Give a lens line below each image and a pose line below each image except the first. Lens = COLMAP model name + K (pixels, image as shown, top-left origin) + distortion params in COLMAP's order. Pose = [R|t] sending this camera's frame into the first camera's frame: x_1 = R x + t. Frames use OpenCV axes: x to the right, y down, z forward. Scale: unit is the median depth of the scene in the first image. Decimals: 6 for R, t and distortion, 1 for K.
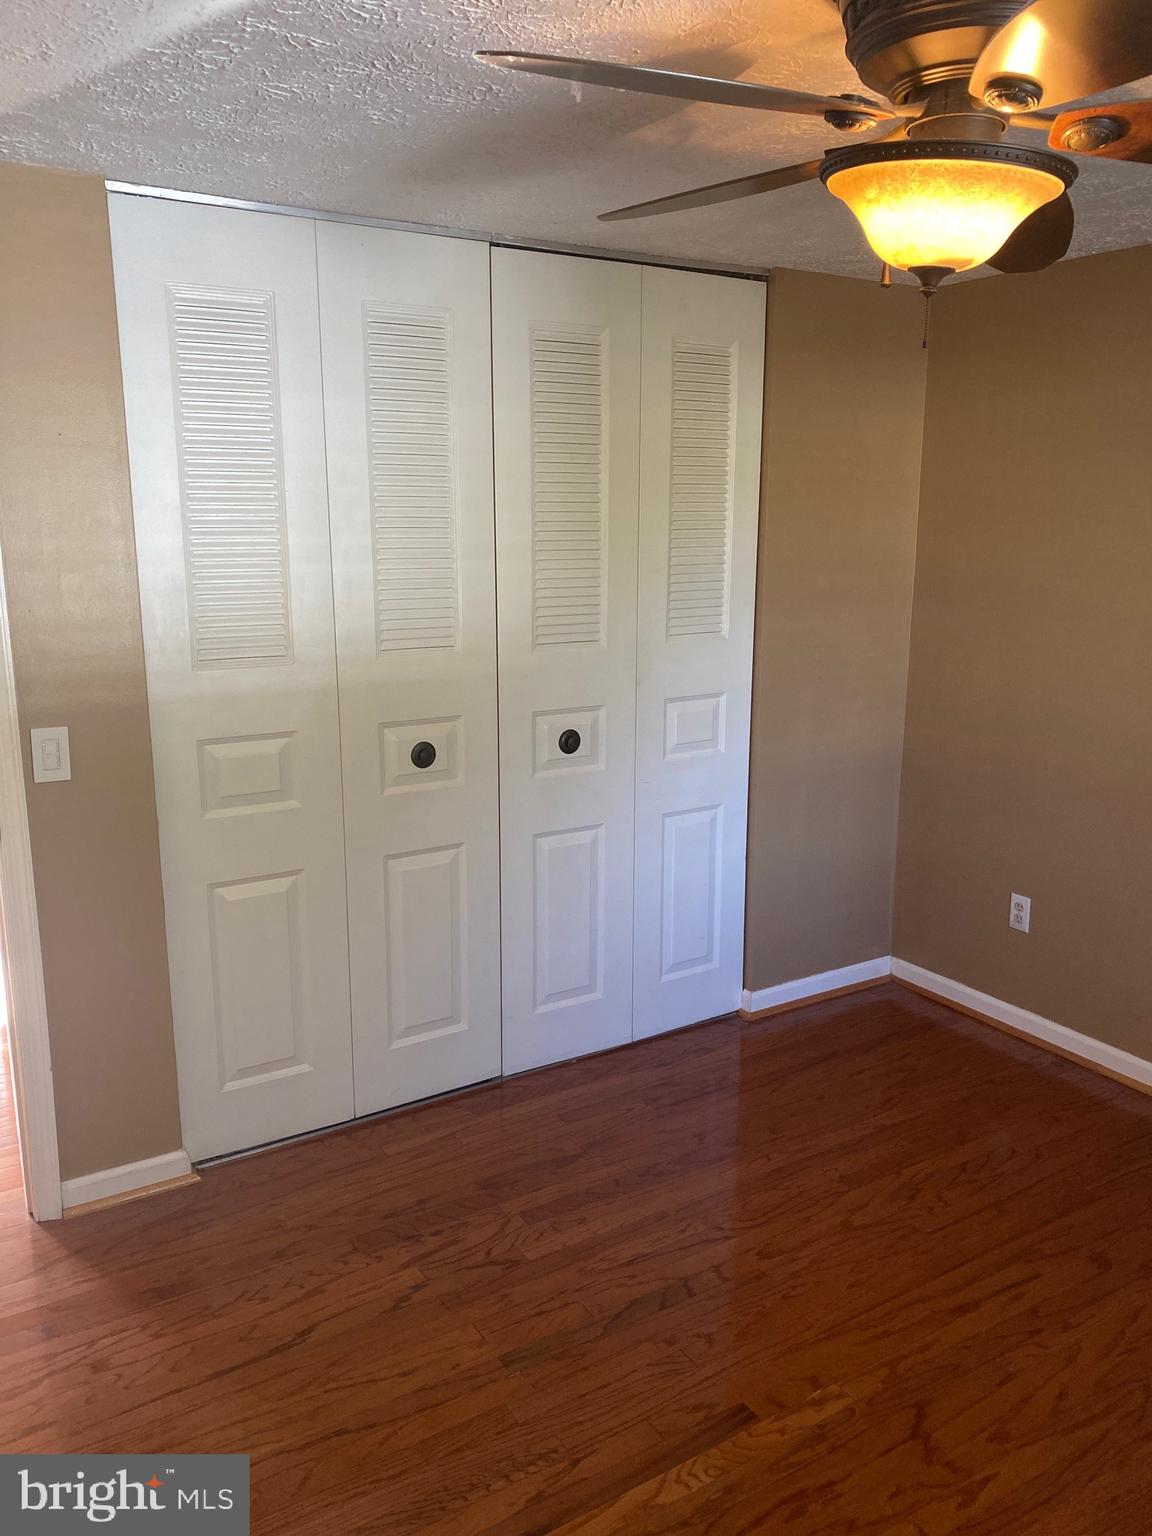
lens RADIAL K [[1169.1, 0, 568.4], [0, 1169.1, 780.1], [0, 0, 1]] dist [0.034239, -0.036560]
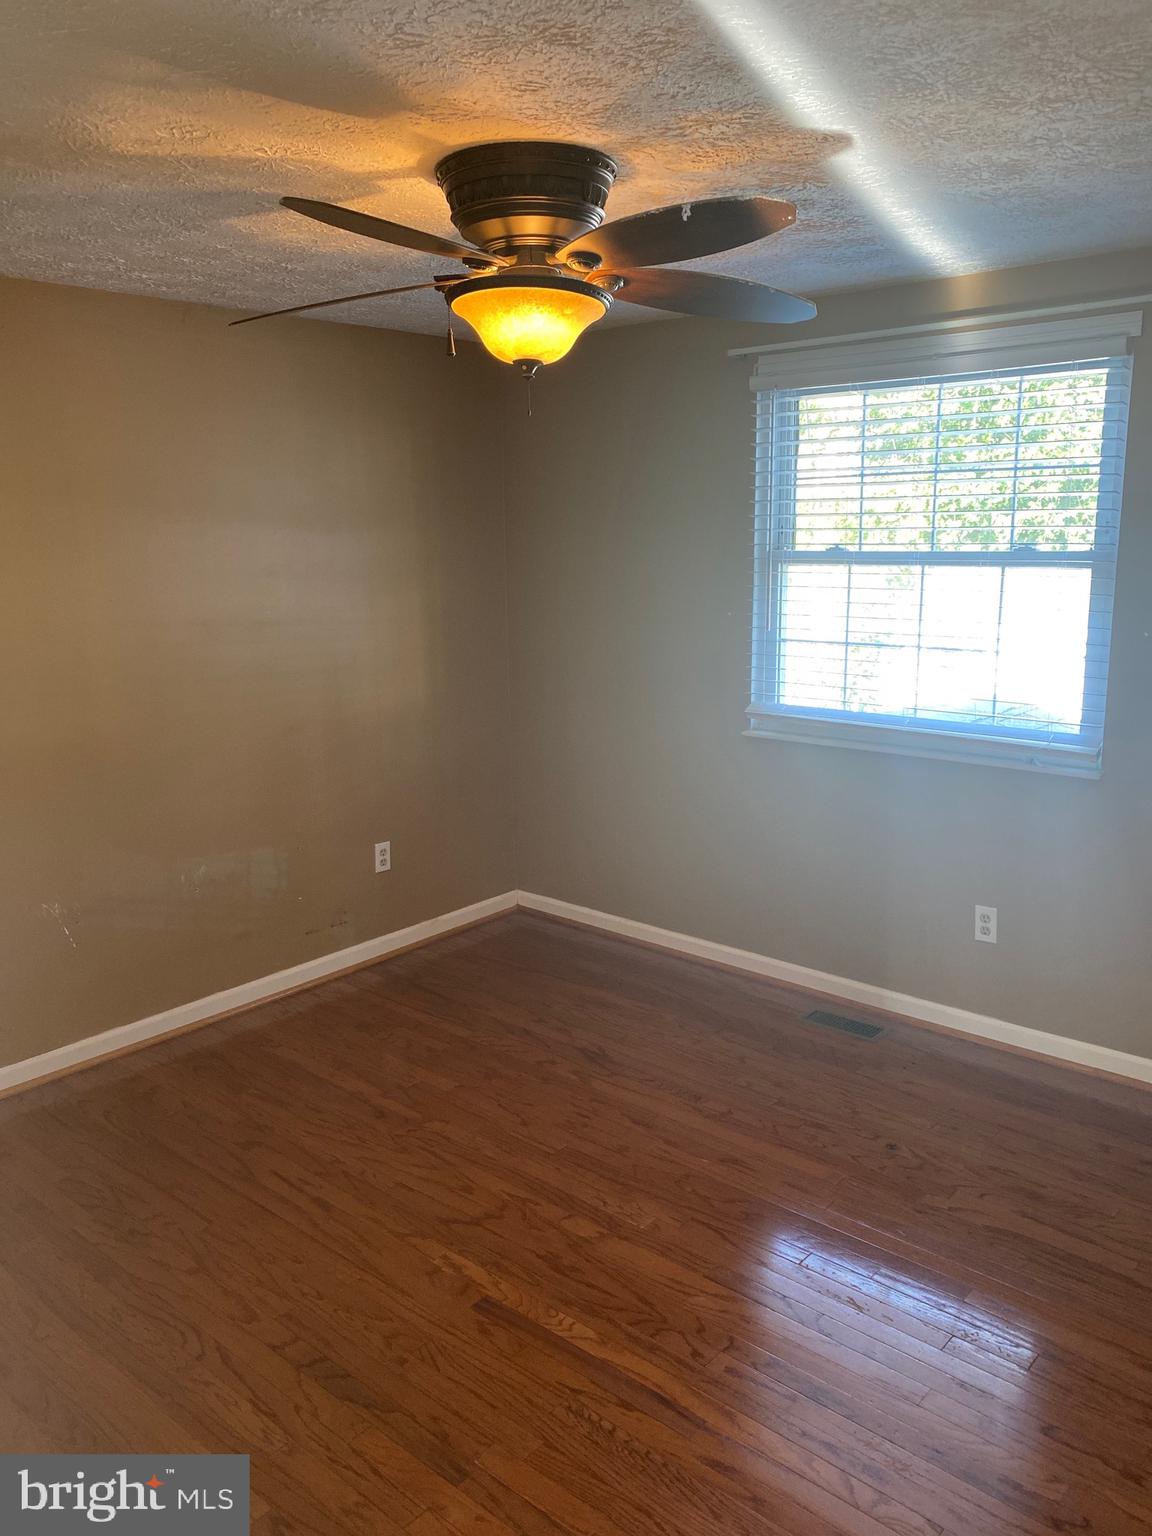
lens RADIAL K [[1169.1, 0, 611.4], [0, 1169.1, 771.9], [0, 0, 1]] dist [0.034239, -0.036560]
pose [[-0.307427, -0.188786, 0.932657, -0.854224], [0.226946, 0.937293, 0.264532, -0.222891], [-0.924113, 0.292987, -0.245305, 1.003249]]
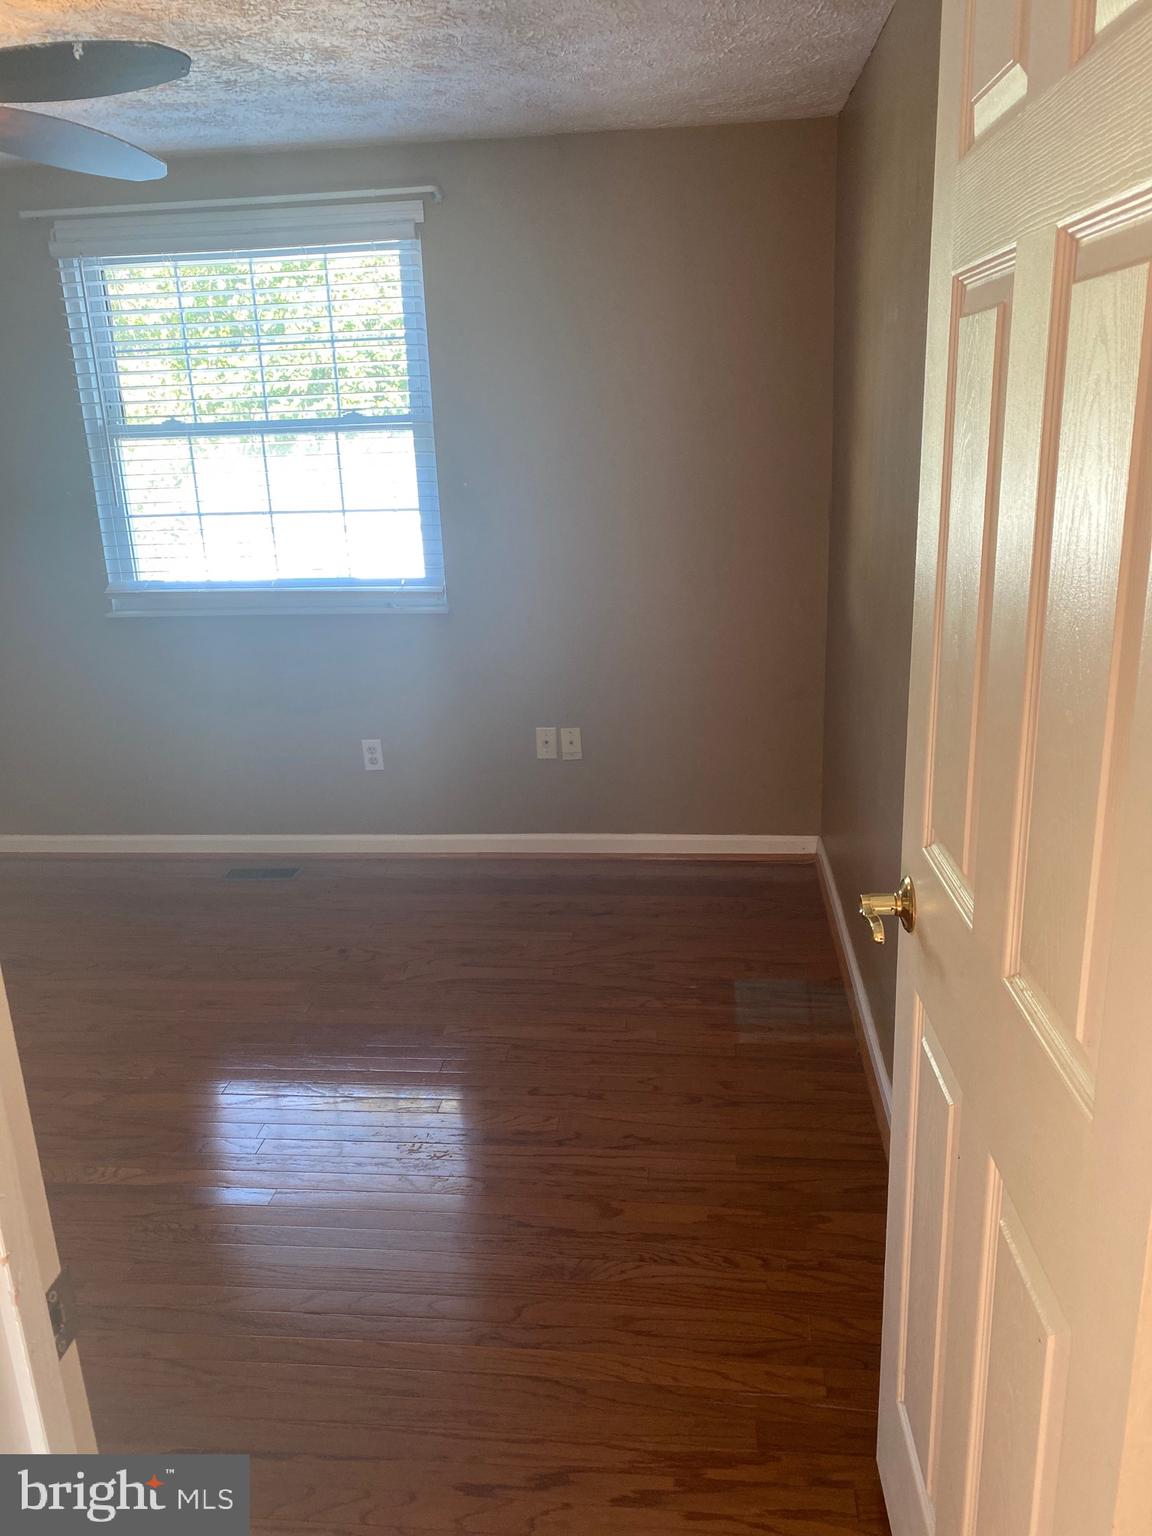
lens RADIAL K [[1169.1, 0, 590.6], [0, 1169.1, 772.4], [0, 0, 1]] dist [0.034239, -0.036560]
pose [[-0.799425, -0.139855, 0.584261, -0.887616], [0.176502, 0.874932, 0.450934, -0.223175], [-0.574254, 0.463611, -0.674757, 1.220383]]
